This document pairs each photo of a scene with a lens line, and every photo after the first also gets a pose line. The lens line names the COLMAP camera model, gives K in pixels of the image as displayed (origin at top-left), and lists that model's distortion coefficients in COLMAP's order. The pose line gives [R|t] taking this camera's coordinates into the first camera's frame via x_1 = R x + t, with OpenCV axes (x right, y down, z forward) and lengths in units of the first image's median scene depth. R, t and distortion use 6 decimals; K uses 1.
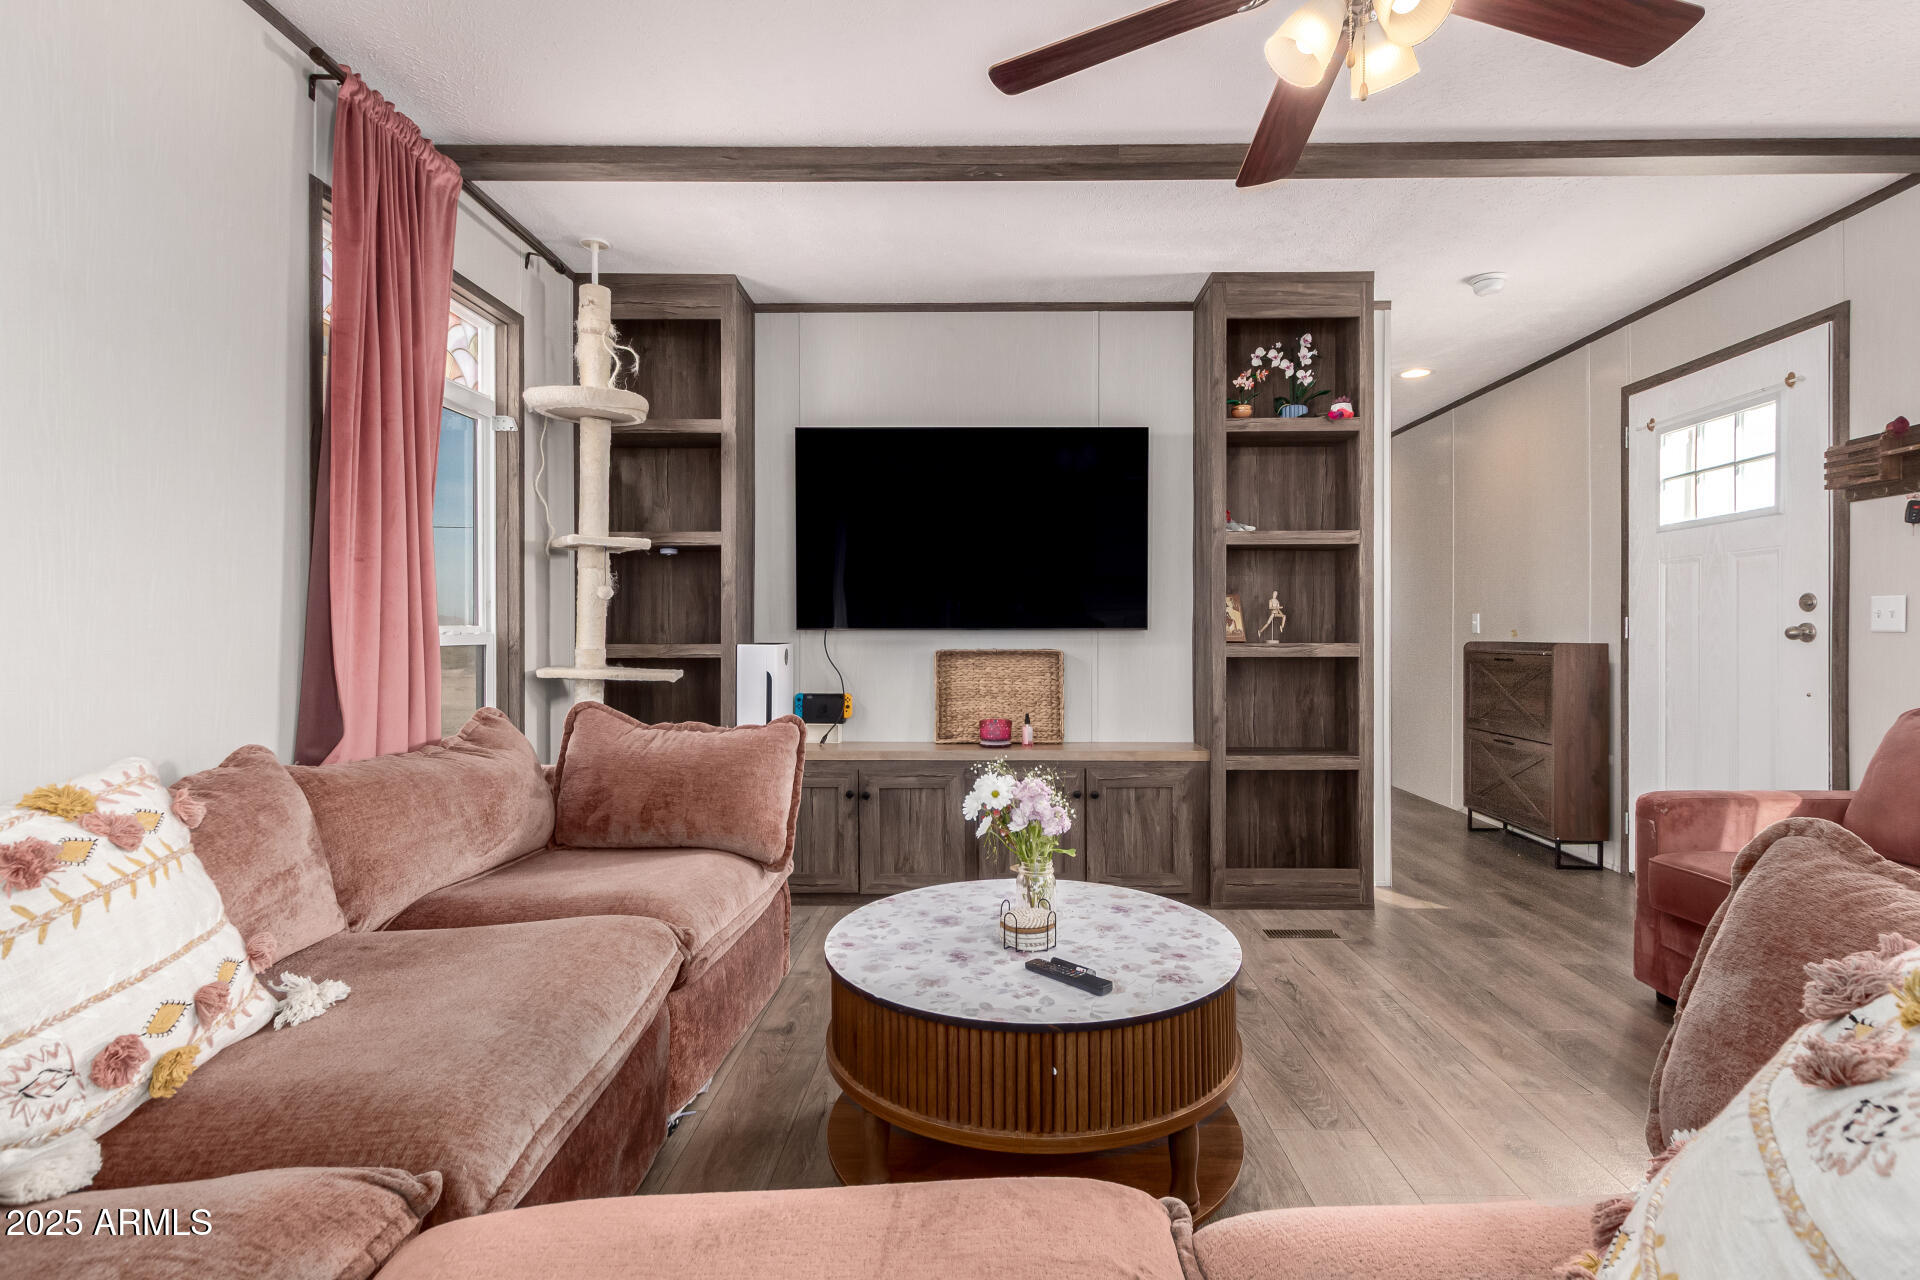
lens RADIAL K [[905.1, 0, 974.2], [0, 905.1, 631.6], [0, 0, 1]] dist [0.008481, -0.000783]
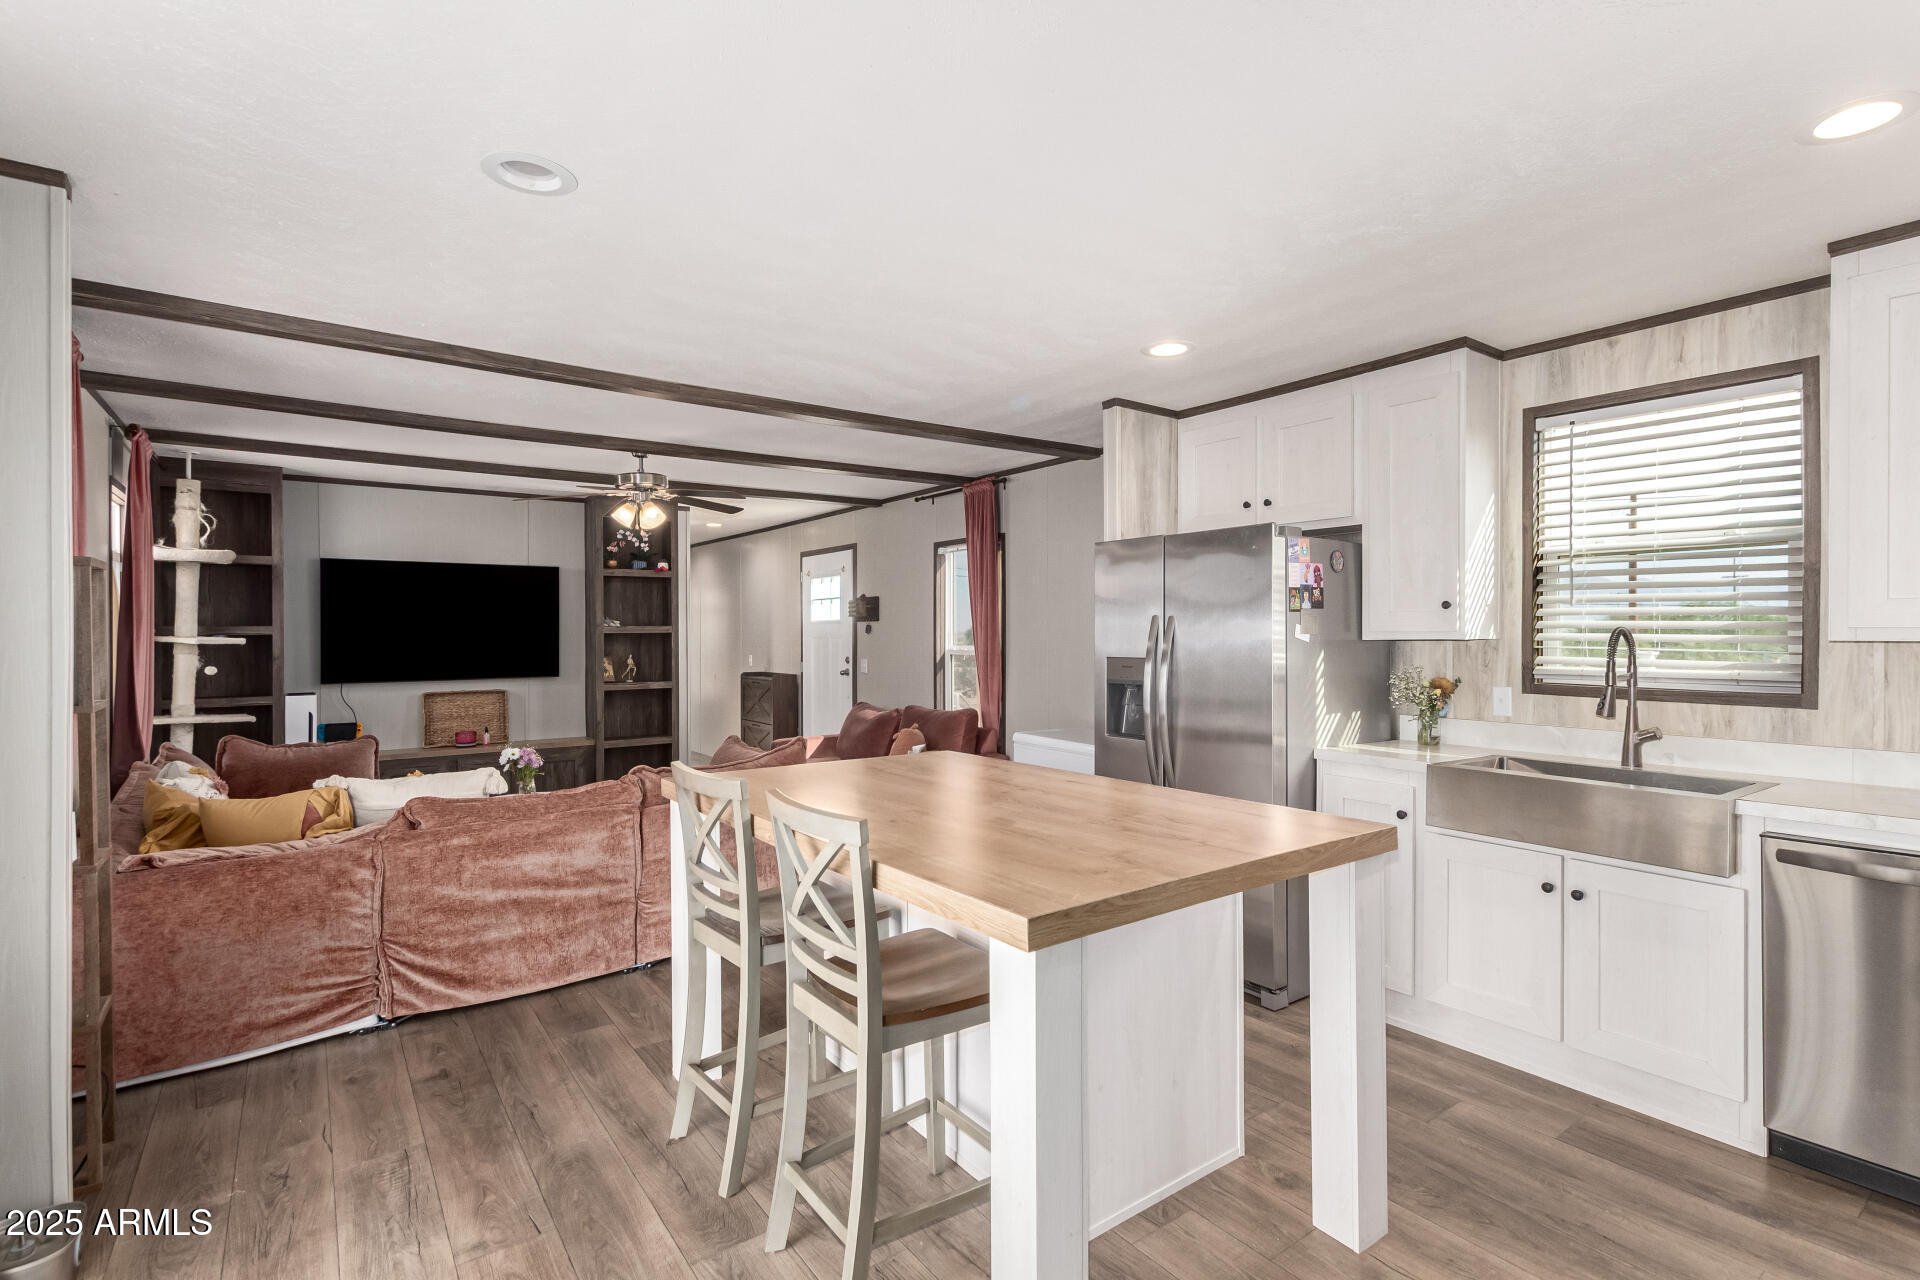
lens RADIAL K [[905.1, 0, 979.8], [0, 905.1, 635.6], [0, 0, 1]] dist [0.008481, -0.000783]
pose [[0.792572, -0.006174, 0.609747, -0.266138], [0.005493, 0.999980, 0.002986, -0.090706], [-0.609753, 0.000982, 0.792591, -1.026318]]
